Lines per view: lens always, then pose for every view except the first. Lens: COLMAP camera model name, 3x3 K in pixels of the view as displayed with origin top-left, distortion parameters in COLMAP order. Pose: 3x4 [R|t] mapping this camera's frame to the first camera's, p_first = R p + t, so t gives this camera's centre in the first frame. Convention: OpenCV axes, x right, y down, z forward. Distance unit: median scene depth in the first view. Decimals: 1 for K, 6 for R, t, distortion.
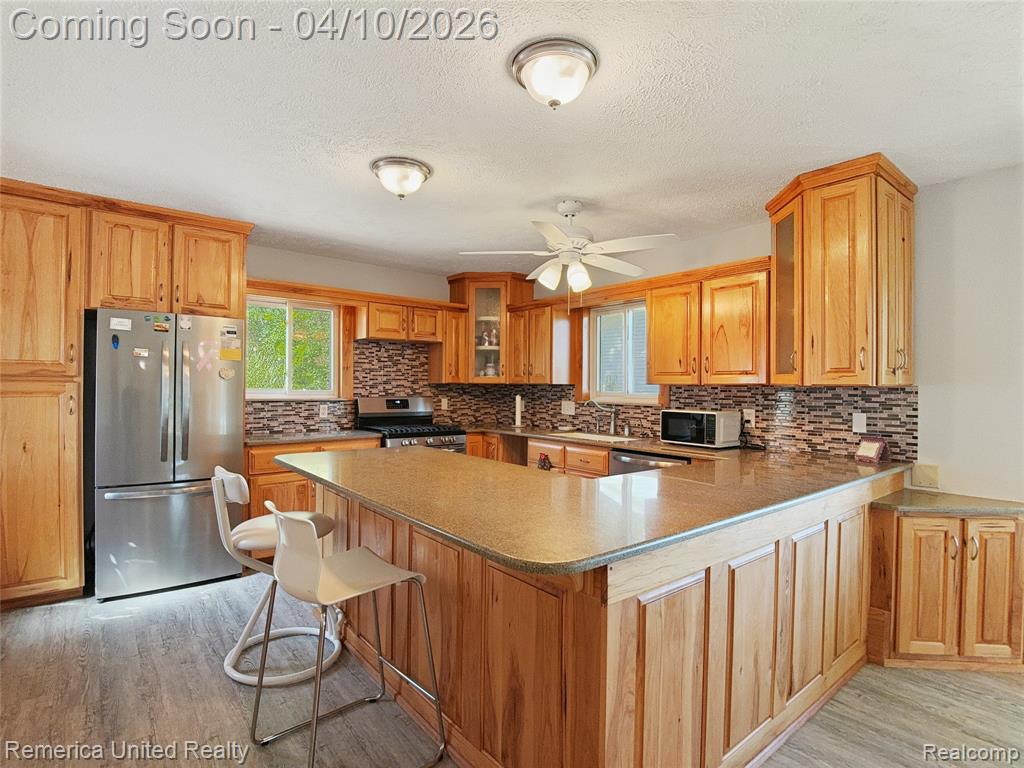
lens RADIAL K [[523.8, 0, 534.1], [0, 523.8, 384.0], [0, 0, 1]] dist [-0.026289, -0.006646]
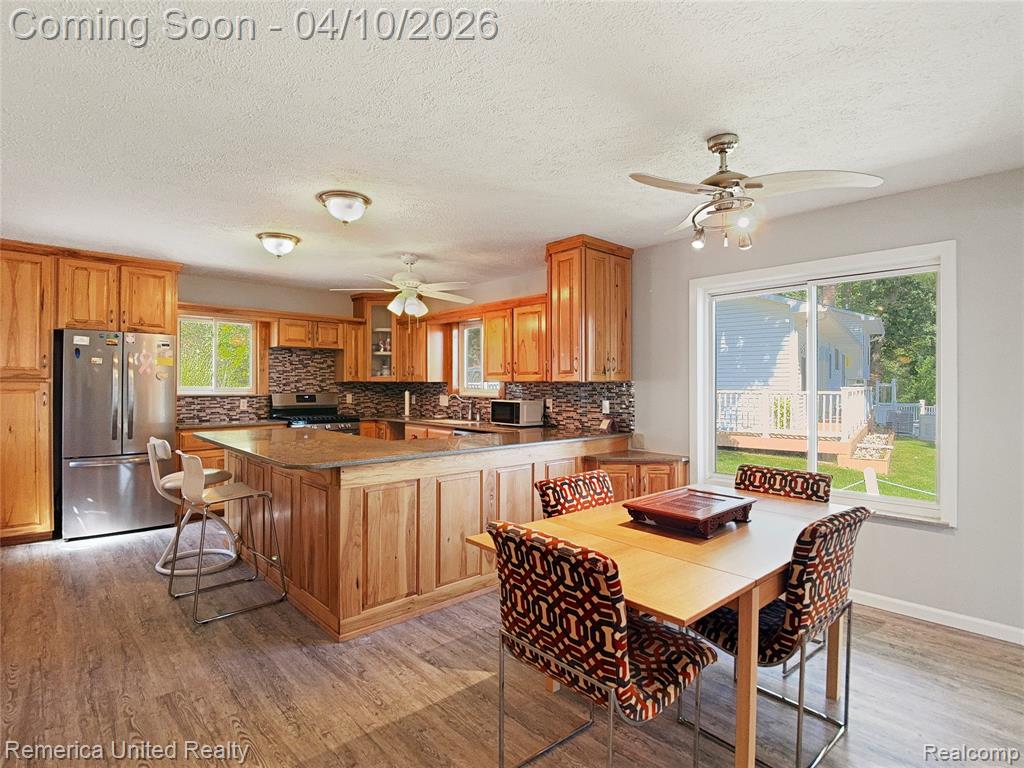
lens RADIAL K [[523.8, 0, 536.6], [0, 523.8, 379.2], [0, 0, 1]] dist [-0.026289, -0.006646]
pose [[0.997379, -0.005856, 0.072112, 0.230395], [0.006255, 0.999966, -0.005305, 0.002303], [-0.072079, 0.005742, 0.997382, -0.332438]]
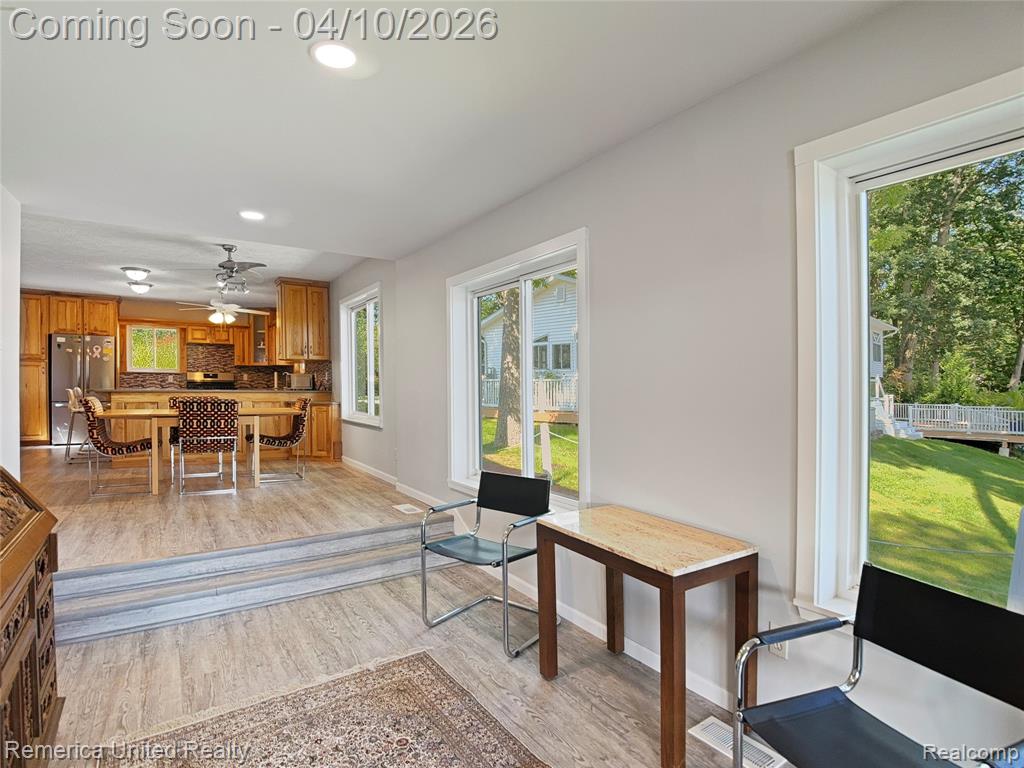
lens RADIAL K [[523.8, 0, 533.1], [0, 523.8, 394.7], [0, 0, 1]] dist [-0.026289, -0.006646]
pose [[0.996710, -0.004163, -0.080946, 1.286739], [0.005678, 0.999813, 0.018499, 0.092659], [0.080853, -0.018898, 0.996547, -0.997521]]
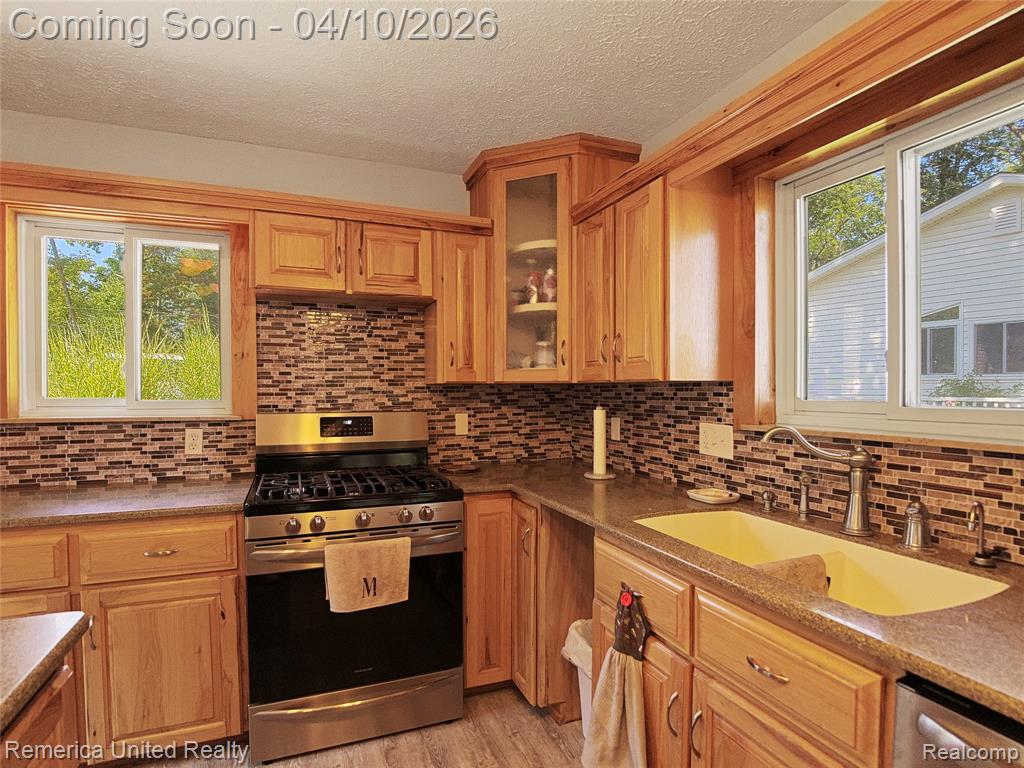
lens RADIAL K [[523.8, 0, 511.3], [0, 523.8, 400.0], [0, 0, 1]] dist [-0.026289, -0.006646]
pose [[0.945923, -0.003791, -0.324369, 0.054204], [0.011391, 0.999703, 0.021536, 0.005010], [0.324192, -0.024067, 0.945685, 0.664998]]
